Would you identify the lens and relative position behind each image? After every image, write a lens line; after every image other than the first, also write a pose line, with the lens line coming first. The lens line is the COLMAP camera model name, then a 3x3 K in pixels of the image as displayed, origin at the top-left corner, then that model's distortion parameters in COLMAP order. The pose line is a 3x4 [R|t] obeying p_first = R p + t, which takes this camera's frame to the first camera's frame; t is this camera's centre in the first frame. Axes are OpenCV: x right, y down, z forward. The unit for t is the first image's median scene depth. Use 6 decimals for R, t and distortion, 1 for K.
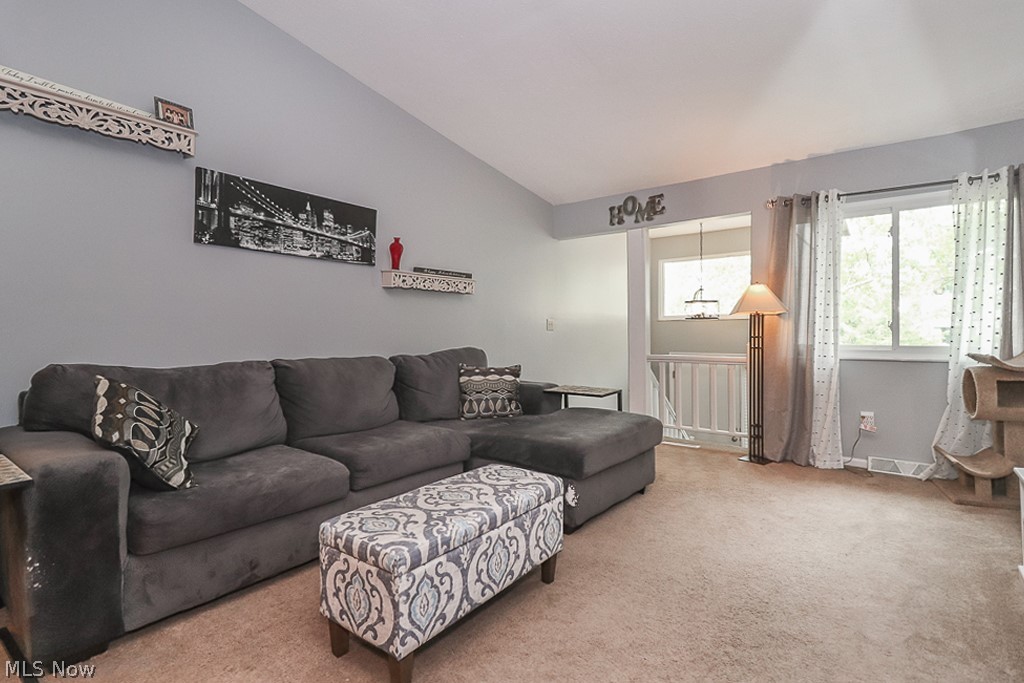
lens RADIAL K [[496.9, 0, 516.1], [0, 496.9, 335.9], [0, 0, 1]] dist [-0.000002, -0.000246]
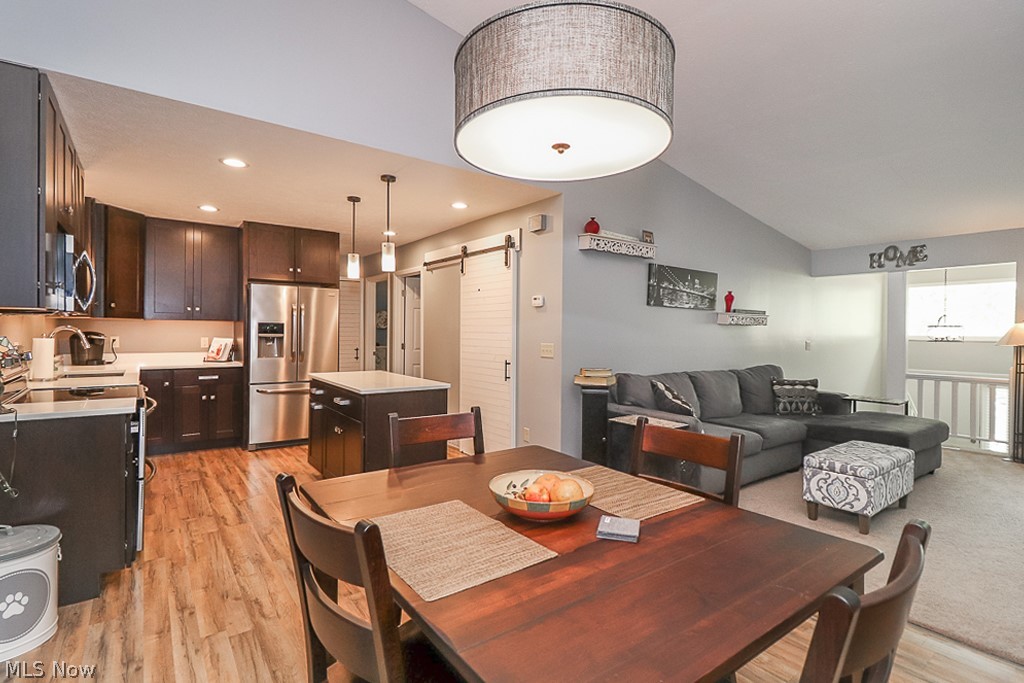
lens RADIAL K [[488.2, 0, 512.0], [0, 488.2, 337.7], [0, 0, 1]] dist [0.000635, -0.000137]
pose [[0.959069, 0.020608, -0.282423, -0.518534], [-0.019602, 0.999787, 0.006387, -0.061401], [0.282494, -0.000590, 0.959269, -0.691253]]
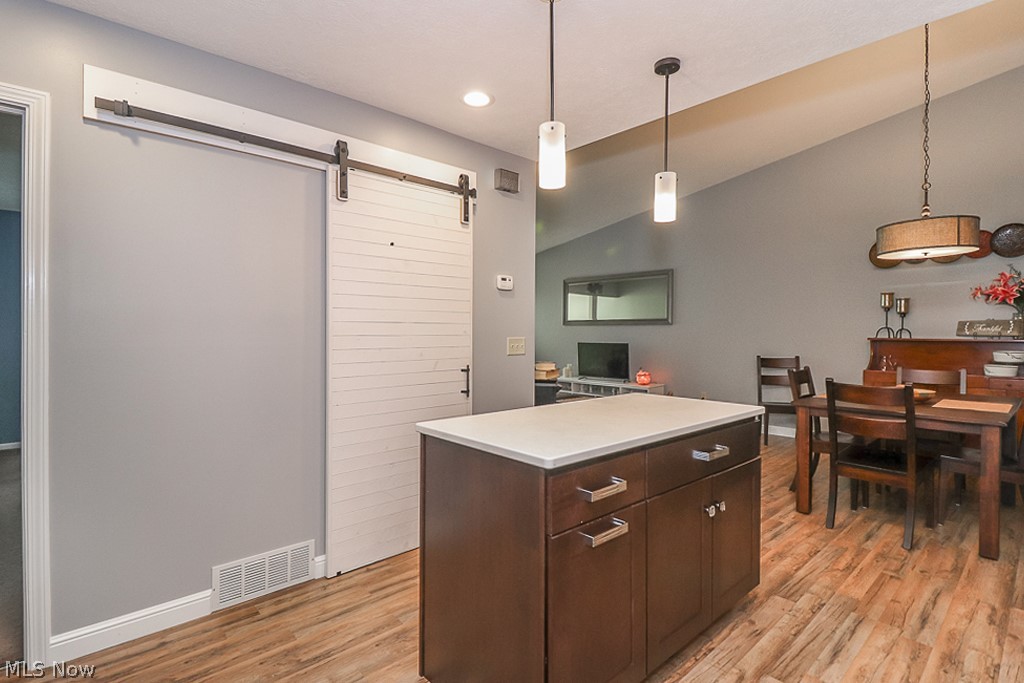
lens RADIAL K [[498.5, 0, 509.5], [0, 498.5, 329.9], [0, 0, 1]] dist [0.003023, 0.000409]
pose [[0.187716, -0.002131, 0.982221, -1.863787], [-0.009661, 0.999945, 0.004016, -0.059594], [-0.982176, -0.010243, 0.187685, 0.410160]]
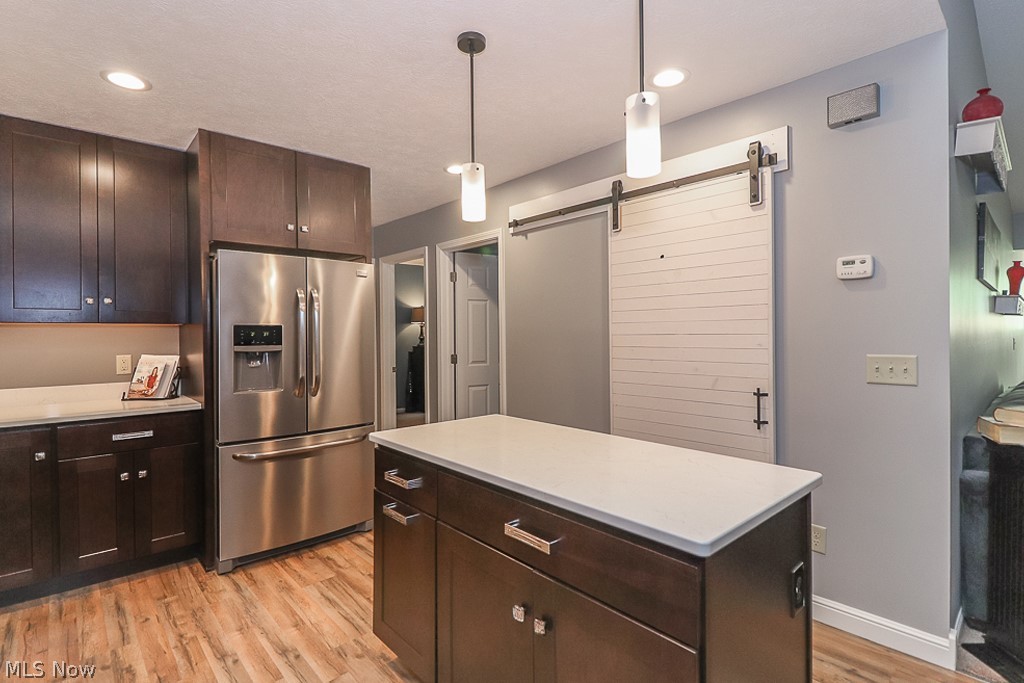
lens RADIAL K [[494.0, 0, 508.0], [0, 494.0, 339.1], [0, 0, 1]] dist [-0.001817, -0.001123]
pose [[0.981998, -0.000650, -0.188892, -1.161944], [0.001219, 0.999995, 0.002897, -0.061651], [0.188889, -0.003075, 0.981994, -0.117467]]
